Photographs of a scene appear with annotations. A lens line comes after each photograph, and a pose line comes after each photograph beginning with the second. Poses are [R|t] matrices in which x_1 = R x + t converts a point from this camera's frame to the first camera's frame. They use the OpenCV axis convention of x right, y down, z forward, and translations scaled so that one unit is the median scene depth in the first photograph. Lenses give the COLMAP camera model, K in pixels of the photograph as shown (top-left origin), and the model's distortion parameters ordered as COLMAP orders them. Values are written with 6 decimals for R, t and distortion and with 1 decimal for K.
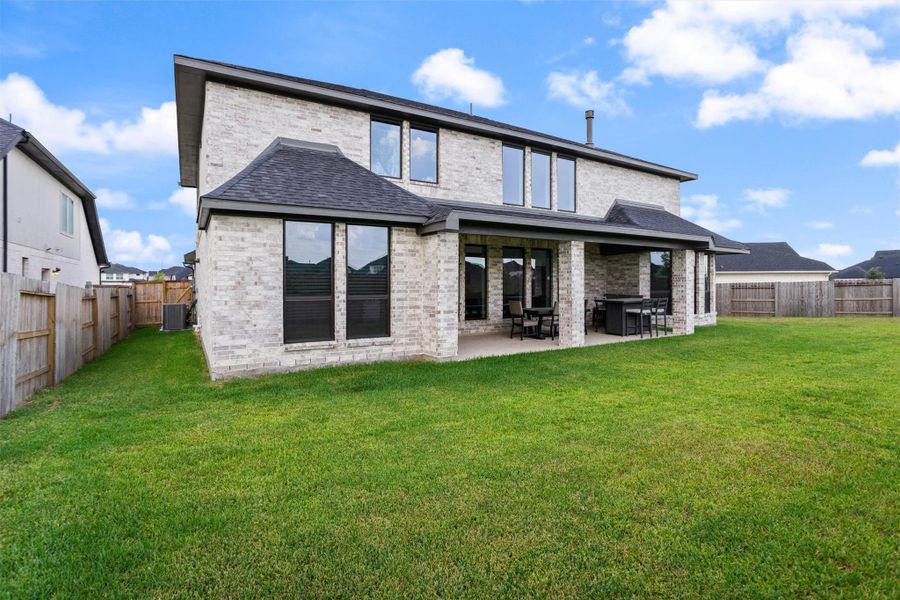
lens RADIAL K [[424.9, 0, 453.8], [0, 424.9, 292.3], [0, 0, 1]] dist [-0.027578, 0.001516]
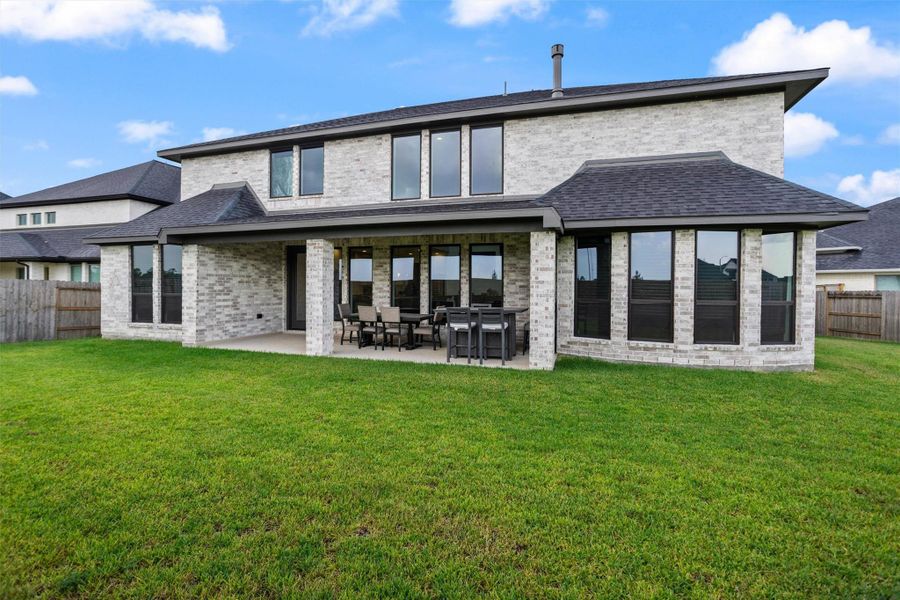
lens RADIAL K [[424.9, 0, 451.1], [0, 424.9, 295.5], [0, 0, 1]] dist [-0.027578, 0.001516]
pose [[0.665339, 0.022088, -0.746214, 0.982401], [-0.019920, 0.999732, 0.011831, -0.014327], [0.746275, 0.006993, 0.665600, 0.516775]]
